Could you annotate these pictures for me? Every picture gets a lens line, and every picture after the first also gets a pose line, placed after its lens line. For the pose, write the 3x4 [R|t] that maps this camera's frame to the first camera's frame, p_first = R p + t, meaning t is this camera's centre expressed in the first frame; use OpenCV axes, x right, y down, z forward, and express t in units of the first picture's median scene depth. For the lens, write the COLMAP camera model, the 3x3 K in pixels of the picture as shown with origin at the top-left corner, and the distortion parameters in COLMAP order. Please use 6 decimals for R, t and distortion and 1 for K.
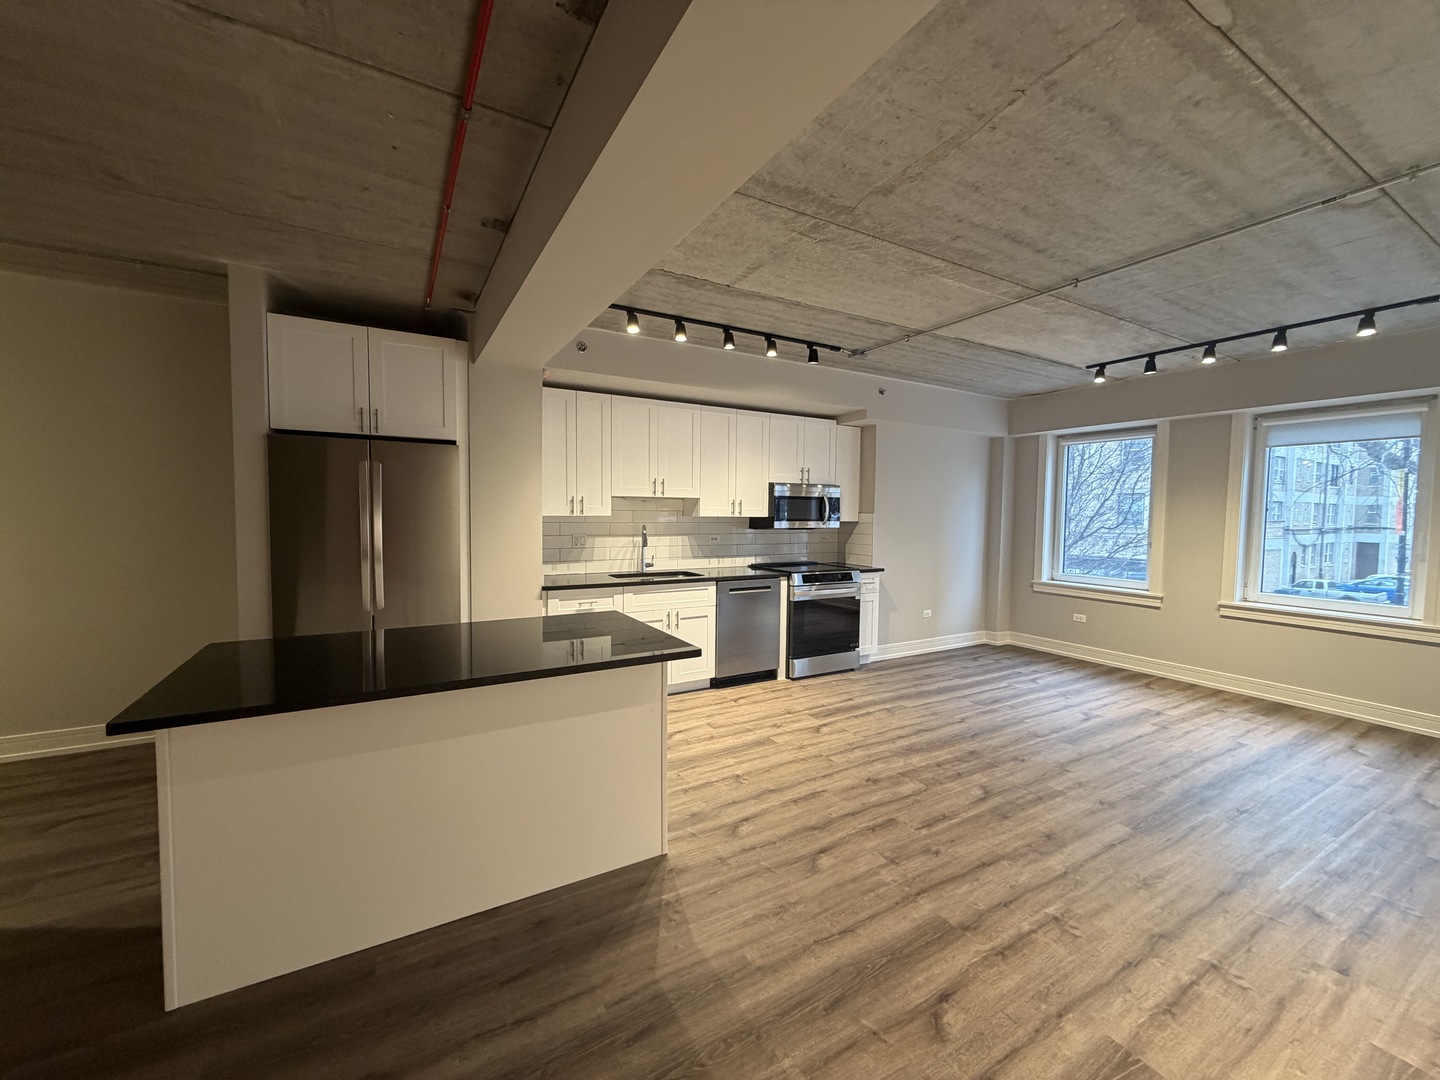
lens RADIAL K [[571.6, 0, 715.2], [0, 571.6, 539.6], [0, 0, 1]] dist [-0.000566, -0.000443]
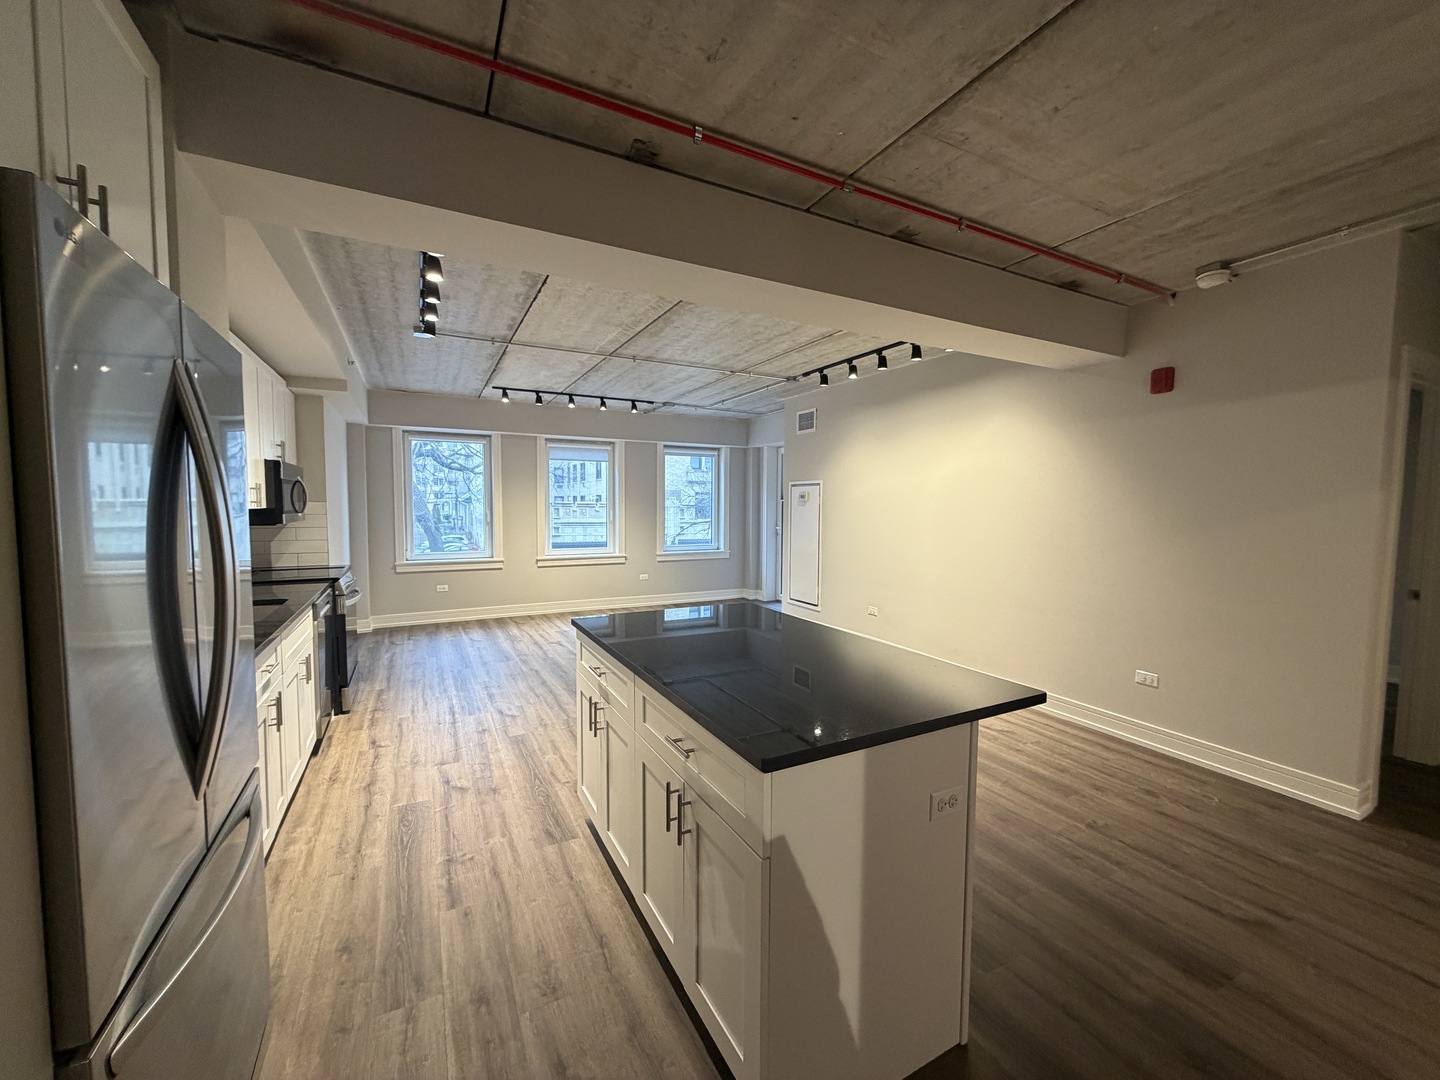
lens RADIAL K [[571.6, 0, 715.2], [0, 571.6, 539.6], [0, 0, 1]] dist [-0.000566, -0.000443]
pose [[0.040685, -0.073054, 0.996498, -0.668647], [0.043993, 0.996487, 0.071257, -0.030773], [-0.998203, 0.040939, 0.043756, 0.481970]]
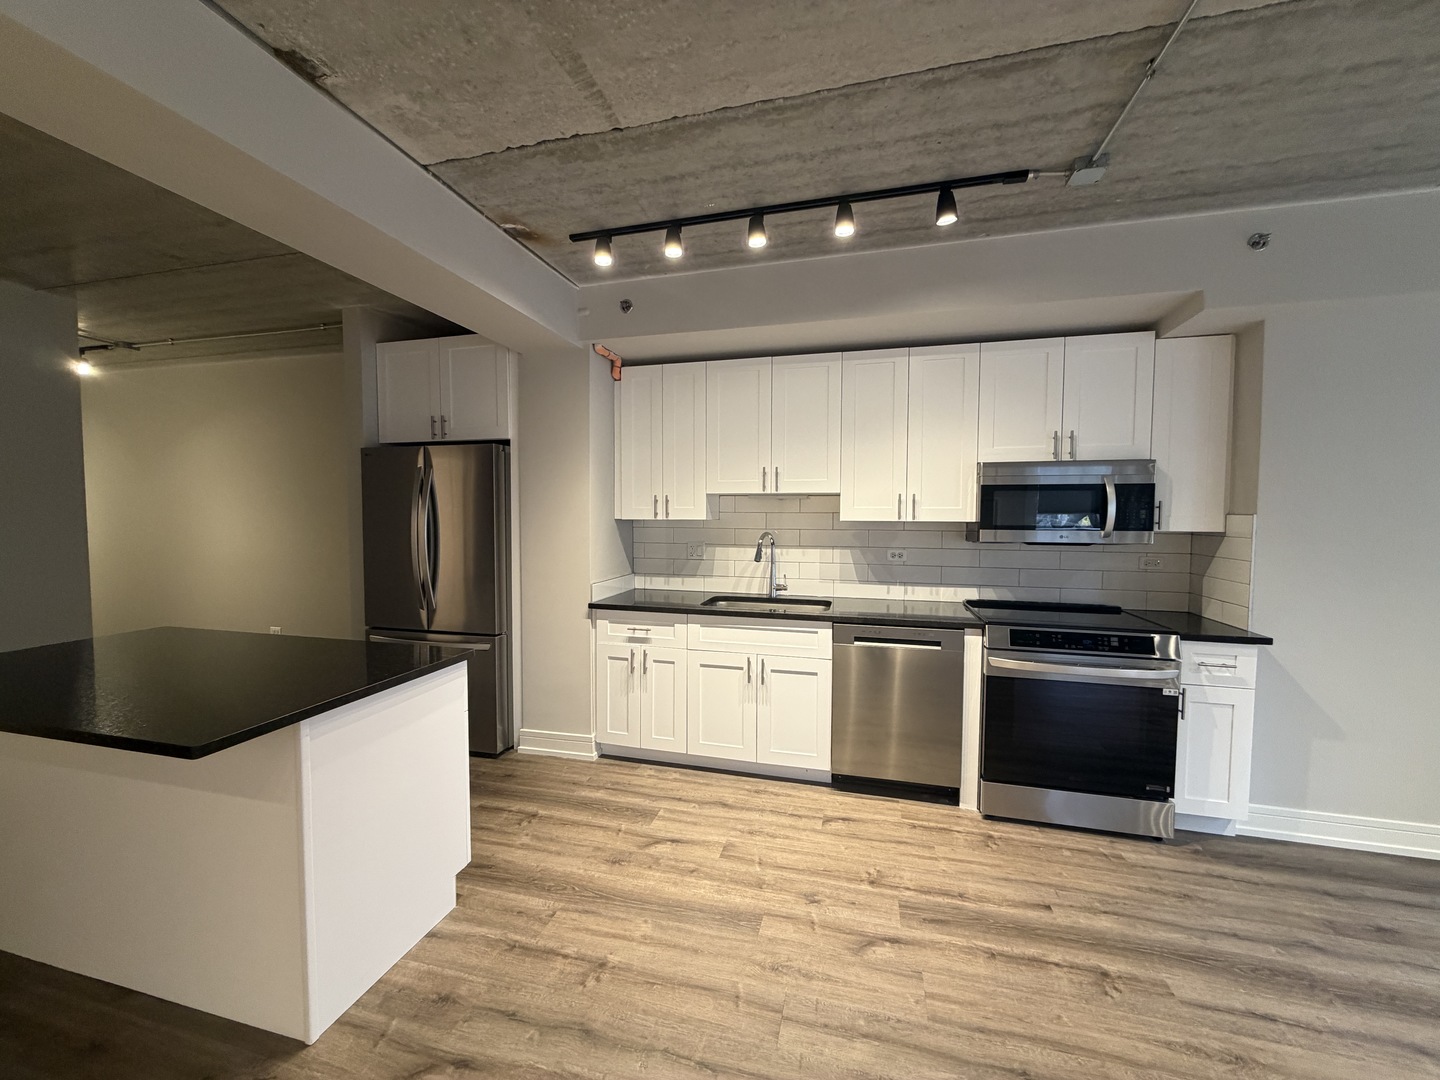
lens RADIAL K [[571.6, 0, 715.2], [0, 571.6, 539.6], [0, 0, 1]] dist [-0.000566, -0.000443]
pose [[0.710714, 0.024457, -0.703056, 0.358910], [-0.030708, 0.999521, 0.003728, -0.017659], [0.702811, 0.018939, 0.711125, 0.454162]]
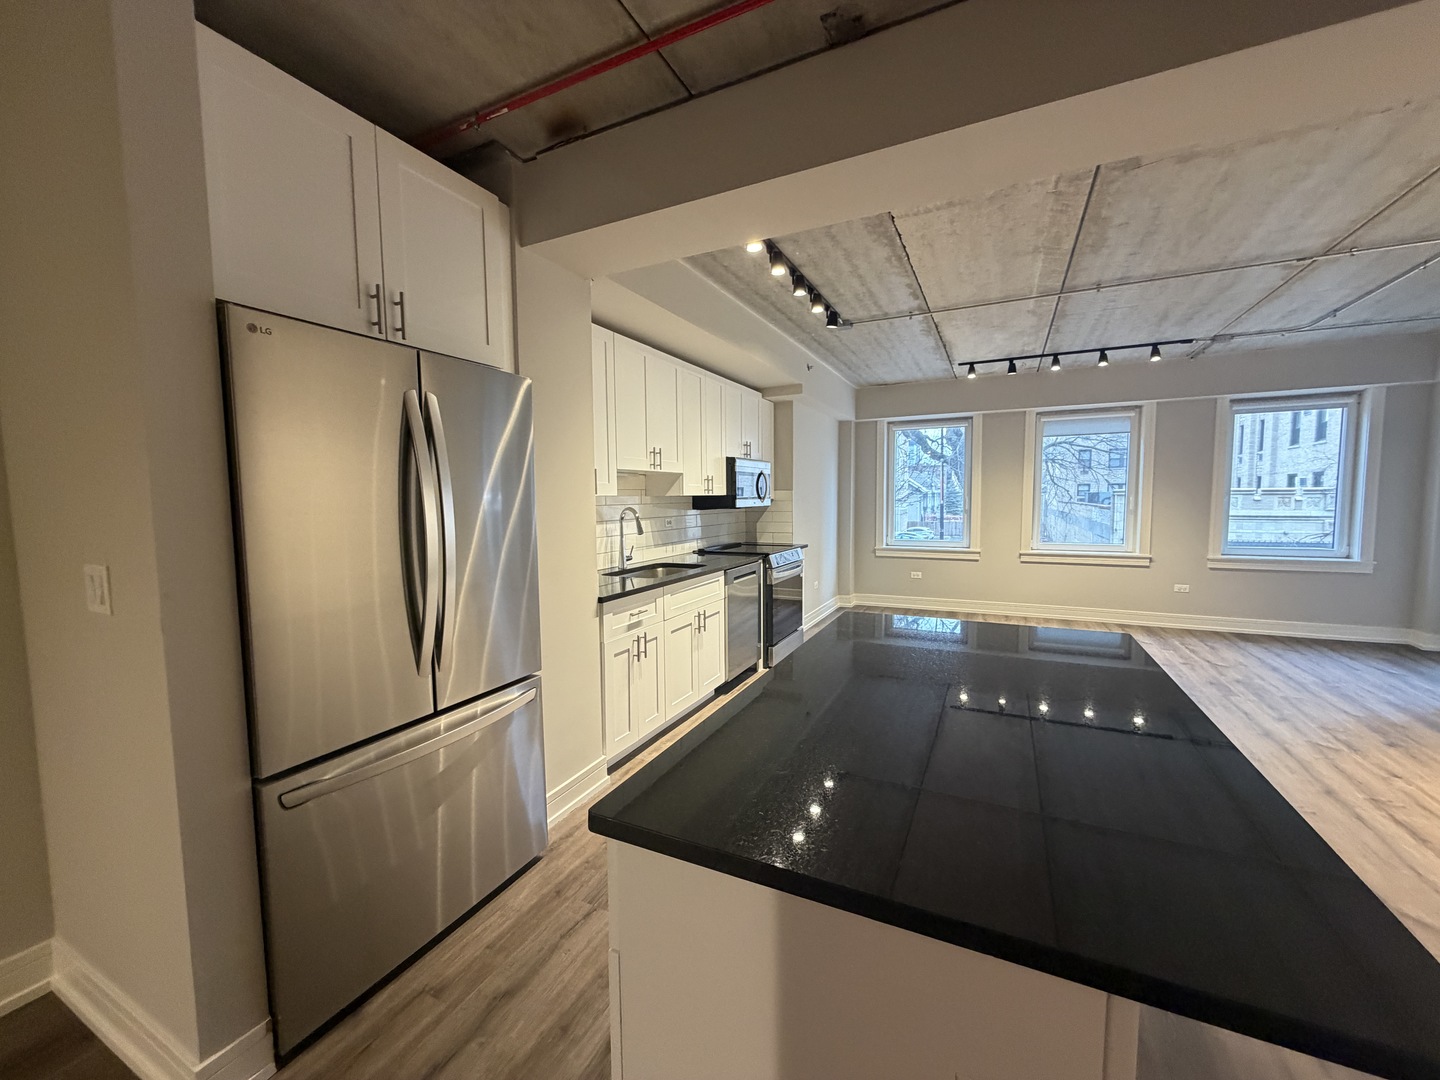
lens RADIAL K [[571.6, 0, 715.2], [0, 571.6, 539.6], [0, 0, 1]] dist [-0.000566, -0.000443]
pose [[0.831568, -0.062316, 0.551916, -0.482097], [0.047730, 0.998028, 0.040772, -0.008413], [-0.553369, -0.007562, 0.832902, 0.297066]]
